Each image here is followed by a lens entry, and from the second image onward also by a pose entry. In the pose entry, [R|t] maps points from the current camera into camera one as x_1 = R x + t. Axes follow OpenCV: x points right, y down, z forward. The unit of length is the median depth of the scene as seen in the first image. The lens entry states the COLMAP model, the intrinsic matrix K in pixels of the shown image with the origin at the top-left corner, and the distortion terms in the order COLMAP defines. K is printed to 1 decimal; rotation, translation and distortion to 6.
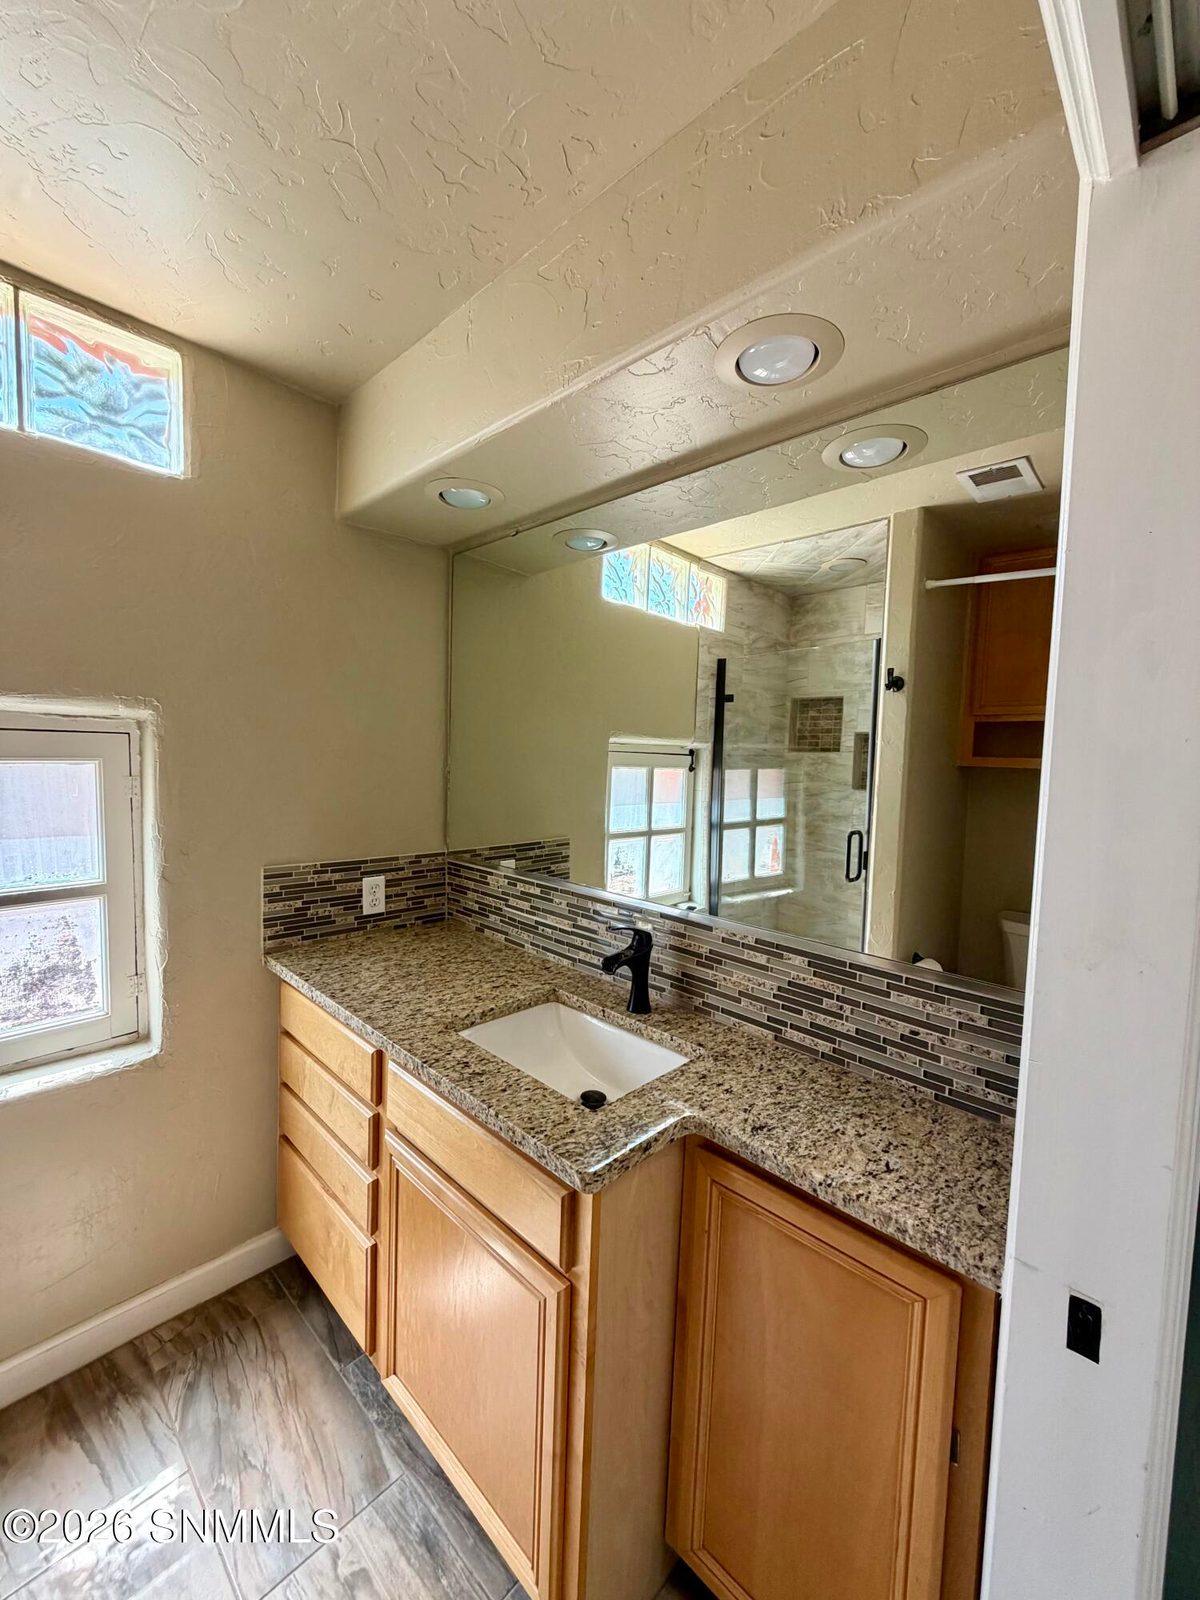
lens RADIAL K [[636.3, 0, 599.8], [0, 636.3, 797.0], [0, 0, 1]] dist [0.000501, 0.000231]
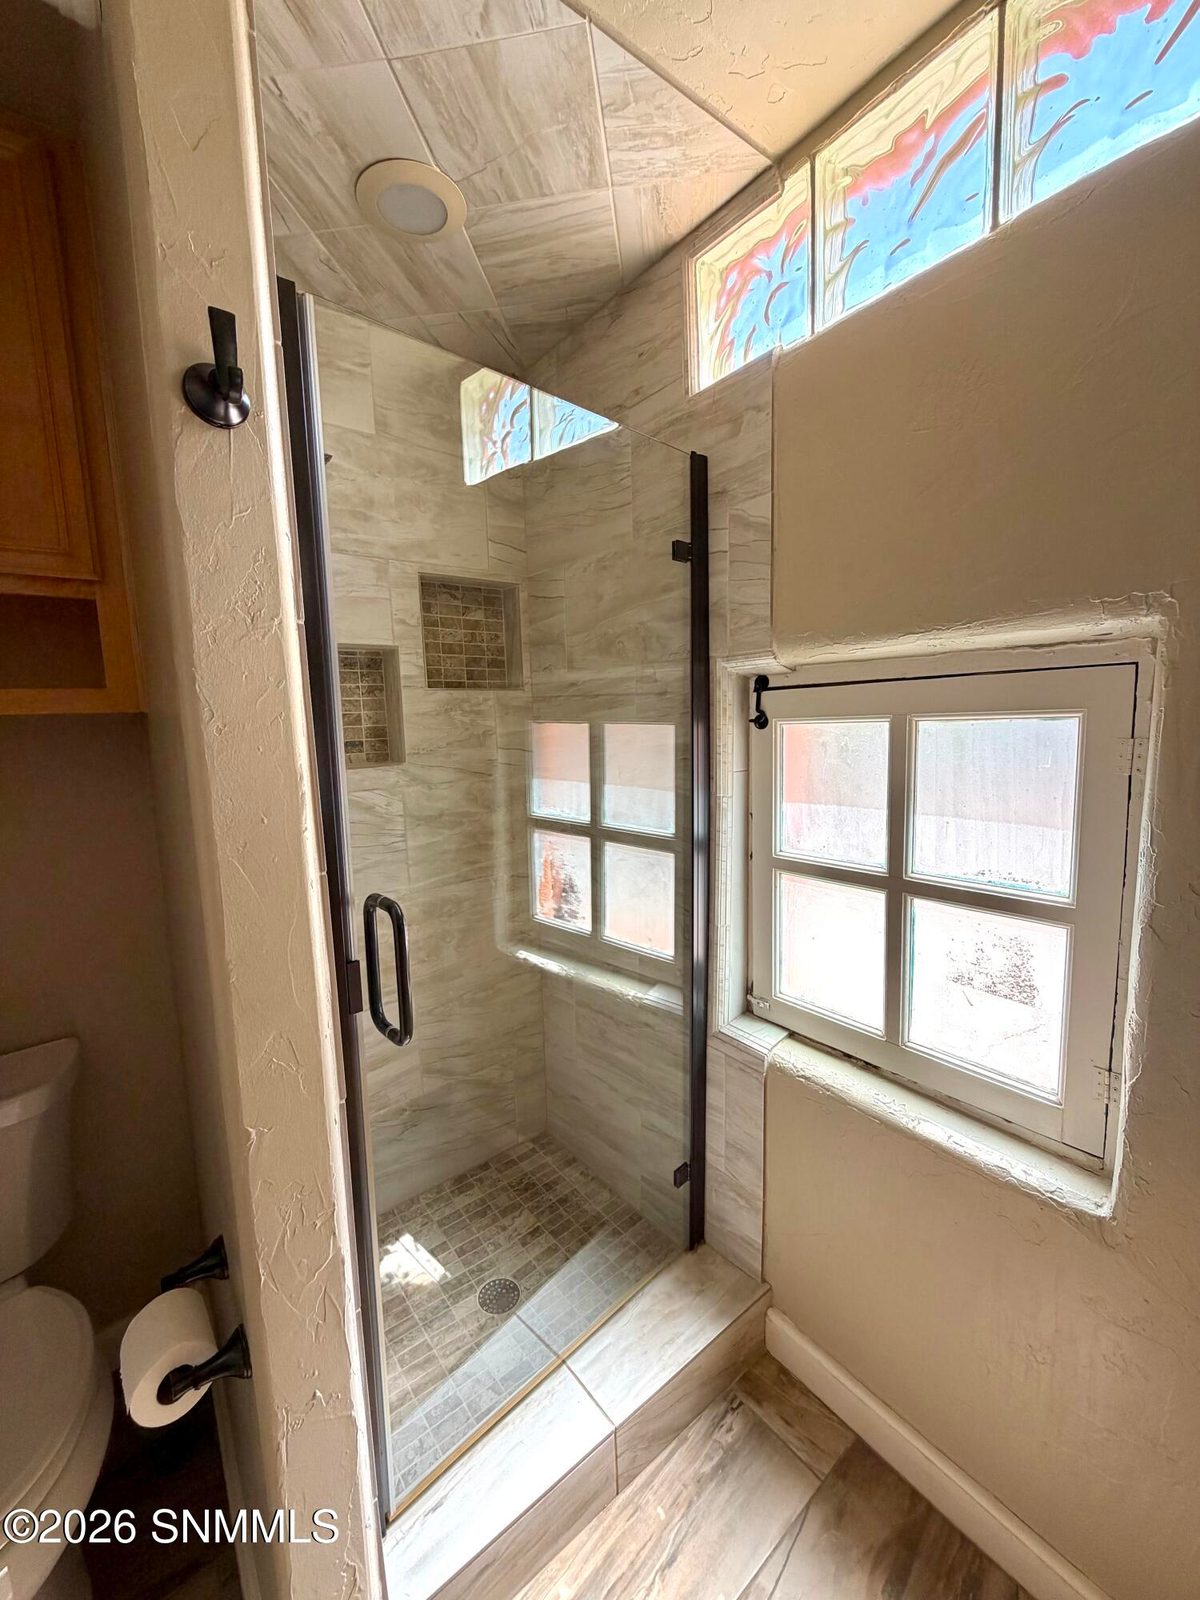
lens RADIAL K [[636.3, 0, 599.8], [0, 636.3, 797.0], [0, 0, 1]] dist [0.000501, 0.000231]
pose [[-0.147784, 0.098873, -0.984065, -0.083311], [-0.041497, 0.993494, 0.106053, -0.018428], [0.988149, 0.056508, -0.142720, 0.540729]]
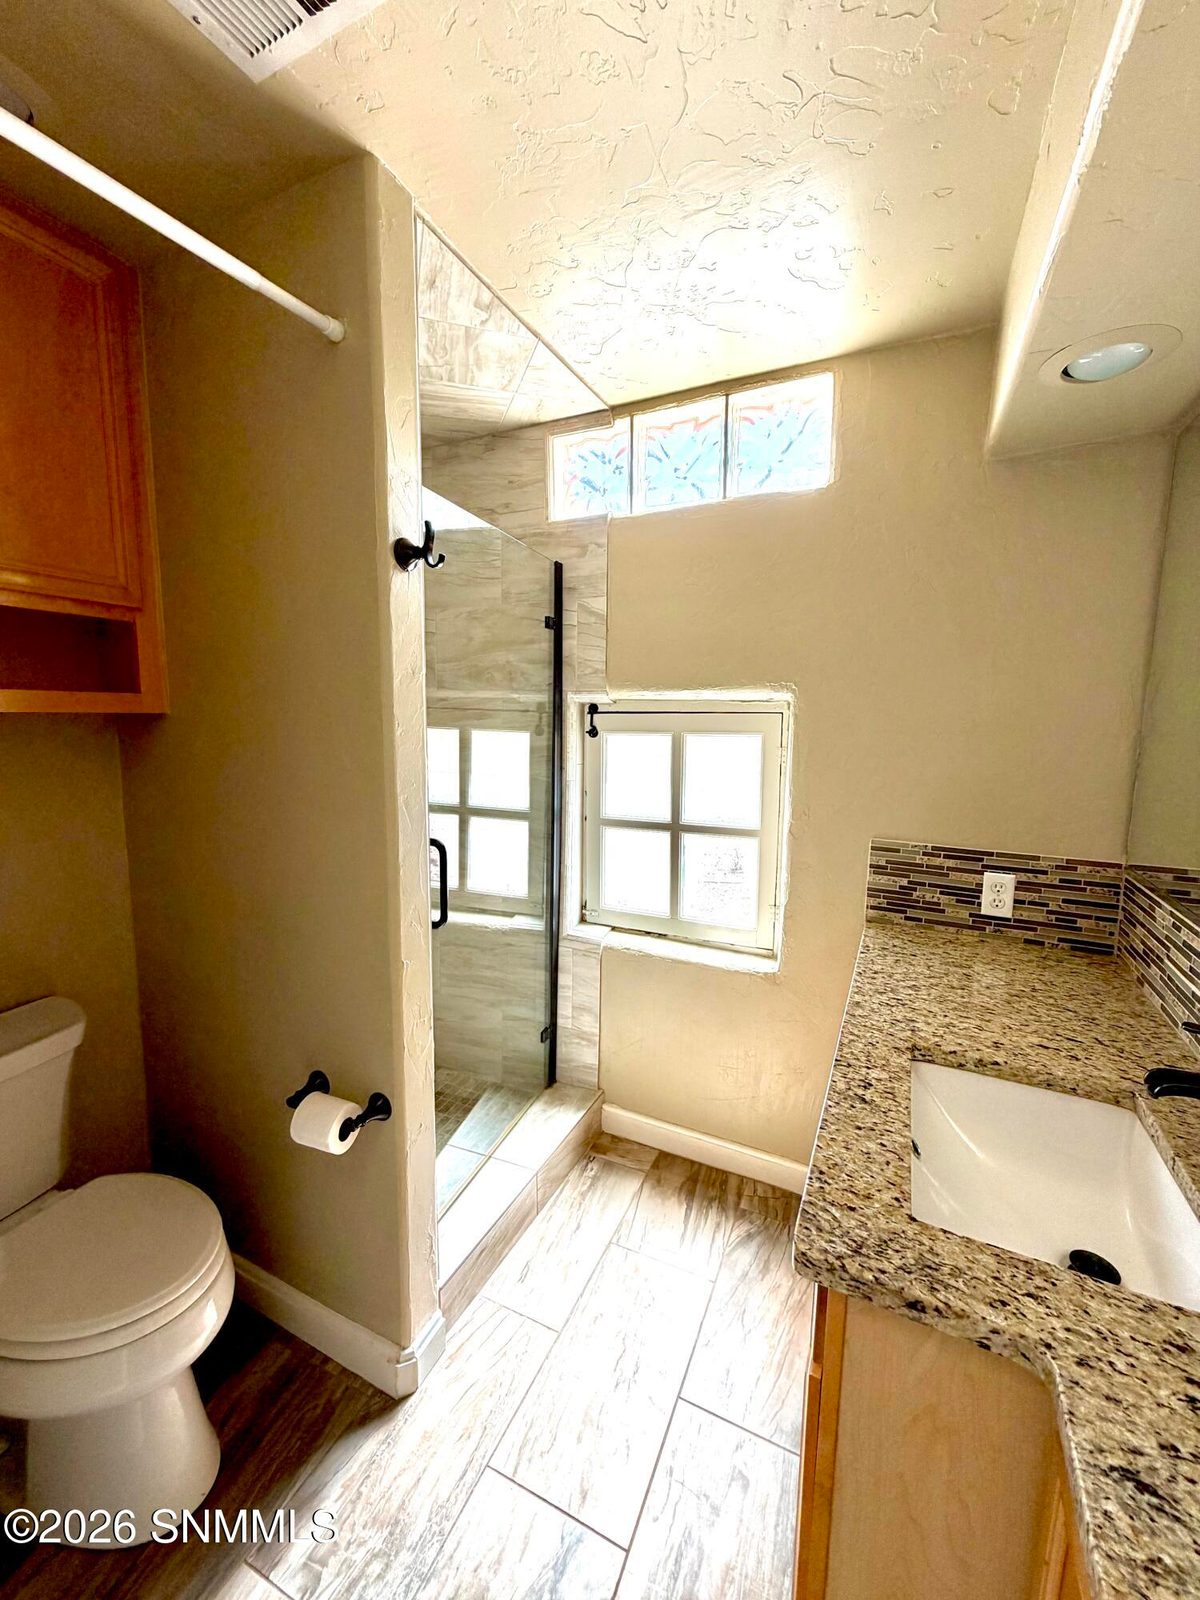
lens RADIAL K [[636.3, 0, 599.8], [0, 636.3, 797.0], [0, 0, 1]] dist [0.000501, 0.000231]
pose [[0.306801, 0.093890, -0.947131, 0.304994], [-0.064774, 0.994875, 0.077641, -0.008470], [0.949567, 0.037529, 0.311310, 0.247005]]
